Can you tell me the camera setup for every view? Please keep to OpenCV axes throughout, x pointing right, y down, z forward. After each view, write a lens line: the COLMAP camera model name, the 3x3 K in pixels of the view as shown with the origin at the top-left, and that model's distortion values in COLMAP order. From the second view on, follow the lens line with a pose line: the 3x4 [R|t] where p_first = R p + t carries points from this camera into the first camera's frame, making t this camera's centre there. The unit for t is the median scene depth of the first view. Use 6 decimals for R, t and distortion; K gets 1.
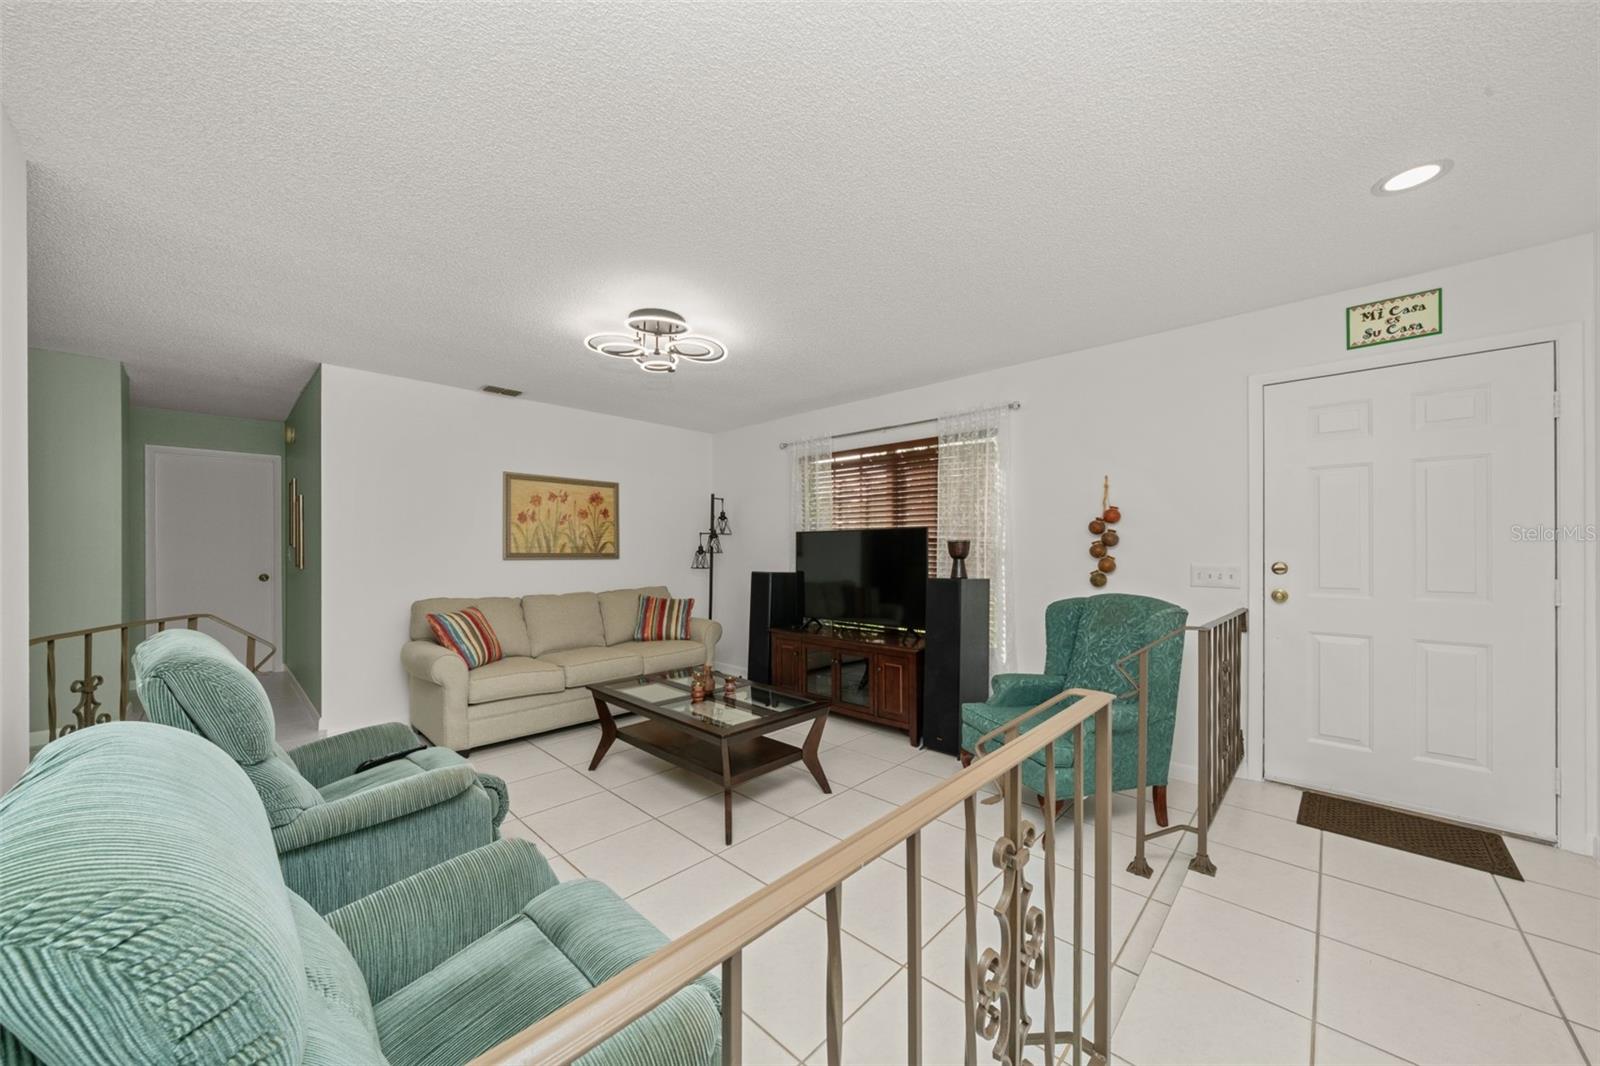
lens RADIAL K [[552.5, 0, 809.8], [0, 552.5, 541.6], [0, 0, 1]] dist [-0.003698, -0.000216]
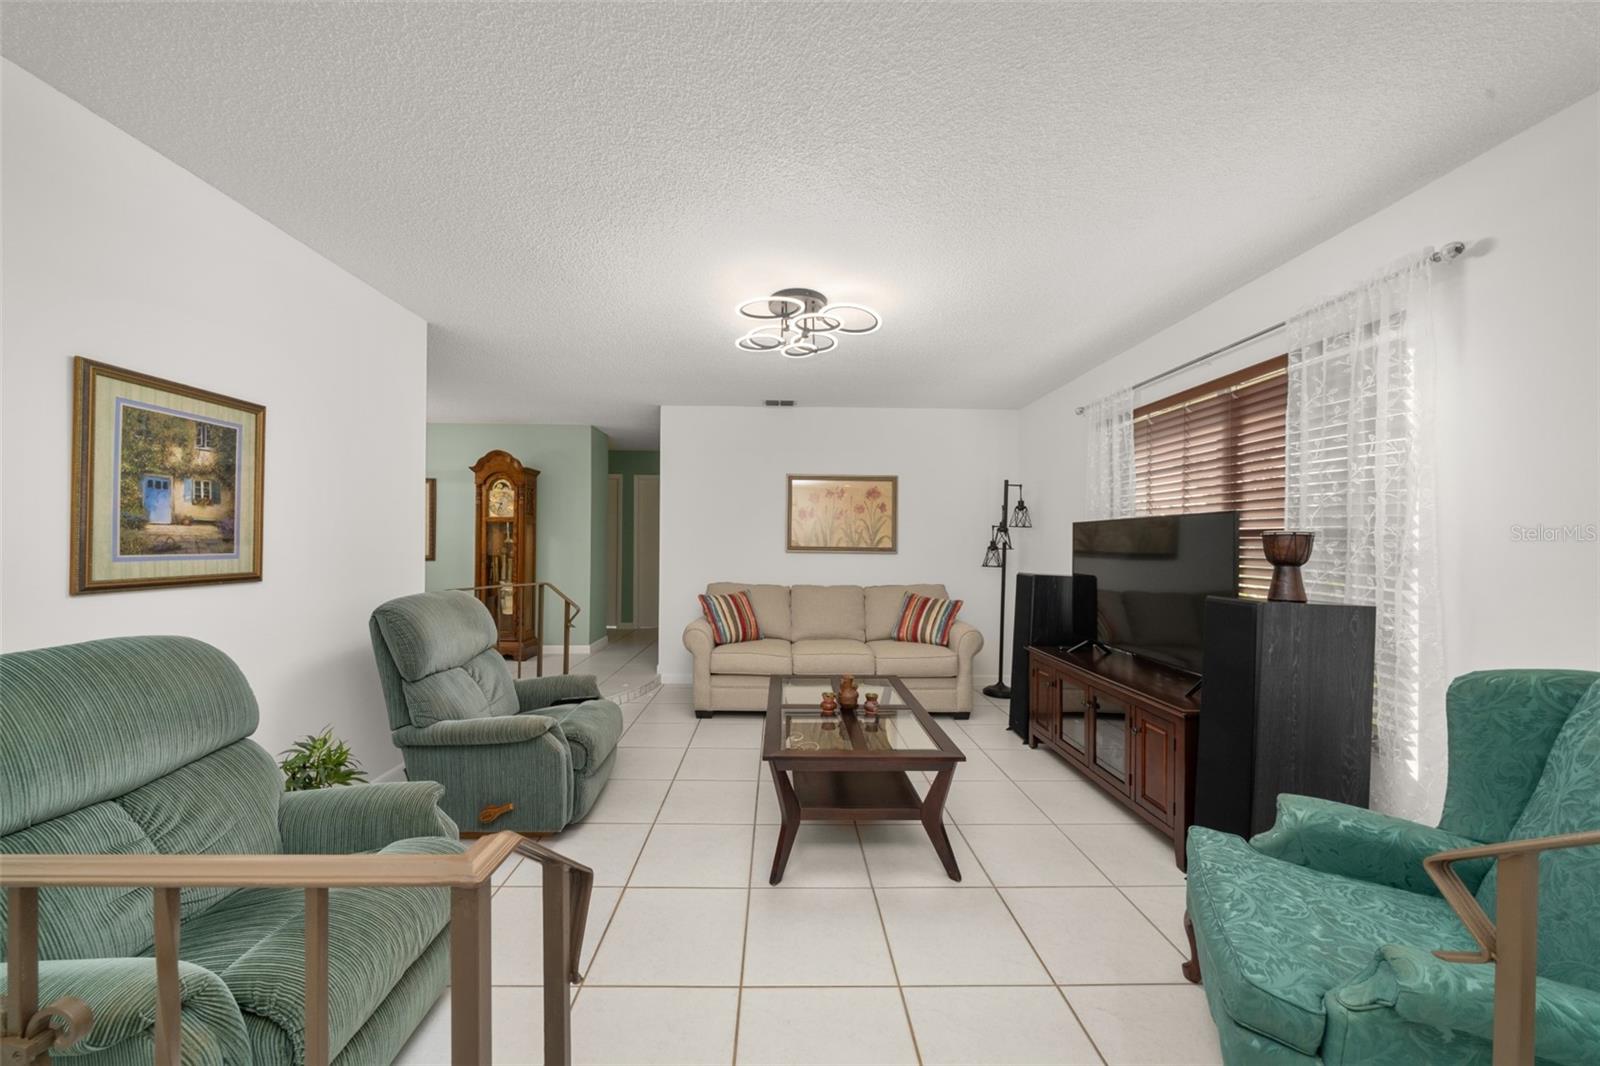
lens RADIAL K [[552.5, 0, 801.9], [0, 552.5, 538.8], [0, 0, 1]] dist [-0.003698, -0.000216]
pose [[0.707267, 0.002705, -0.706942, 0.257172], [0.000665, 0.999990, 0.004492, 0.000879], [0.706946, -0.003647, 0.707258, 0.214359]]
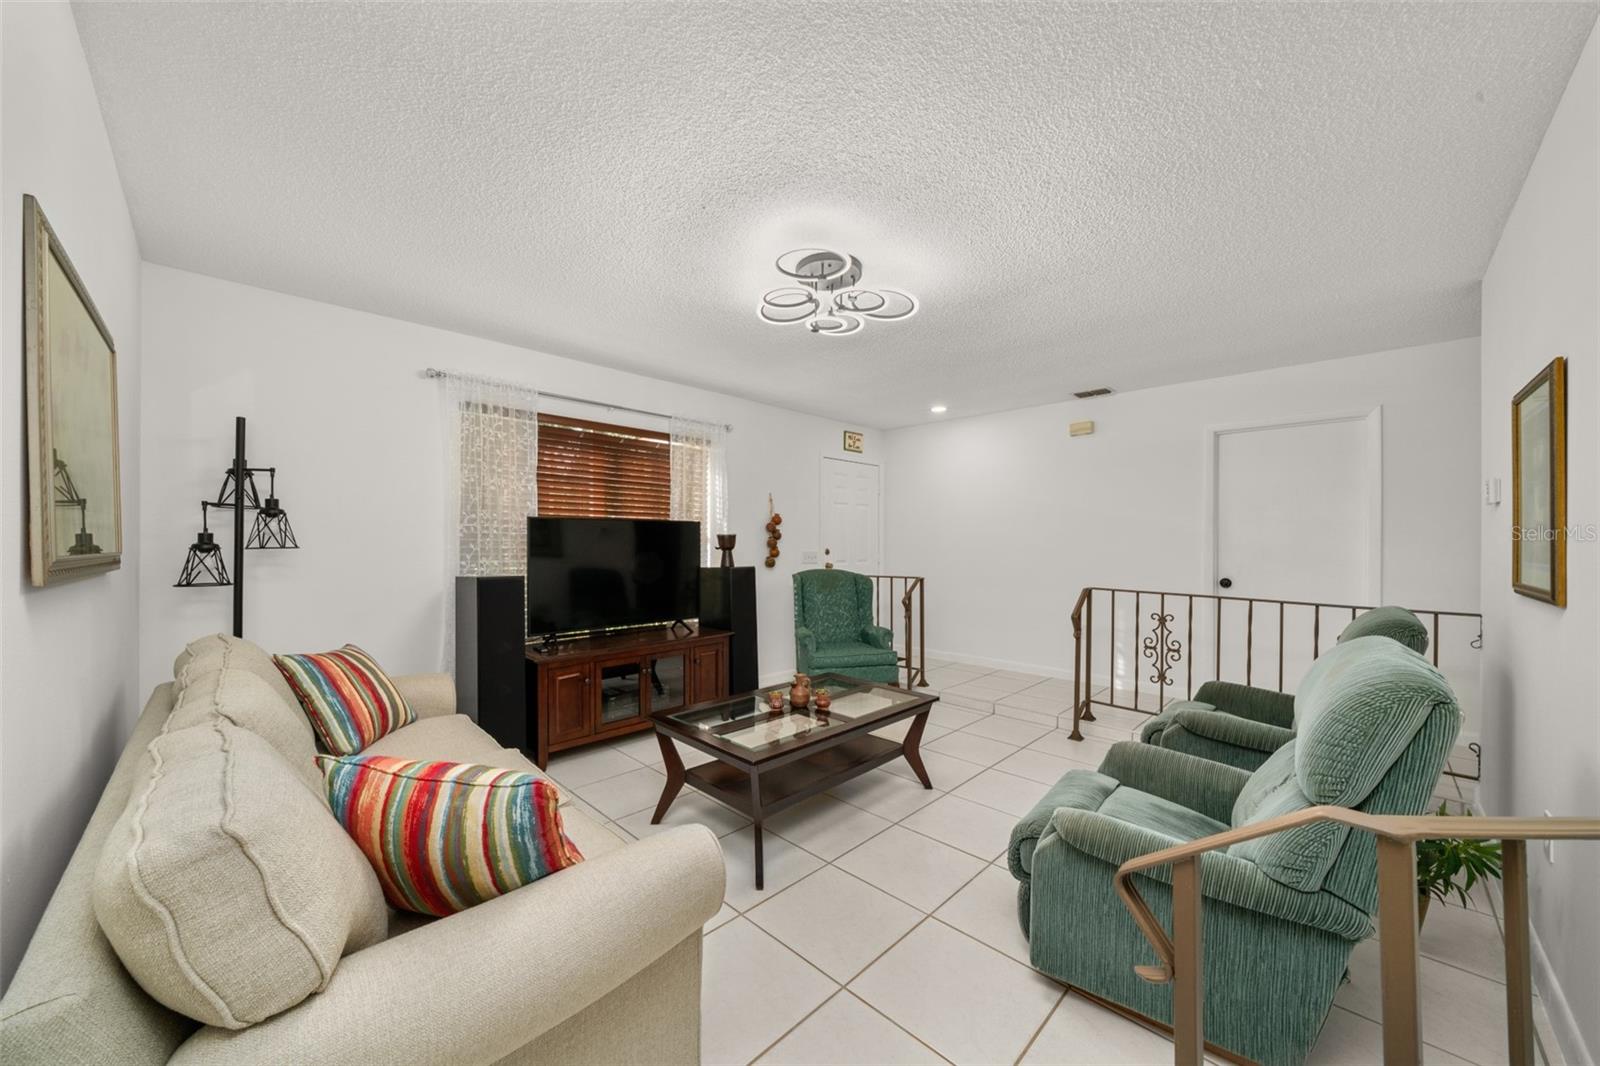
lens RADIAL K [[590.2, 0, 792.5], [0, 590.2, 541.2], [0, 0, 1]] dist [-0.003071, 0.000019]
pose [[0.035821, 0.001075, 0.999358, -0.801555], [-0.016204, 0.999869, -0.000495, 0.008568], [-0.999227, -0.016176, 0.035834, 0.666593]]
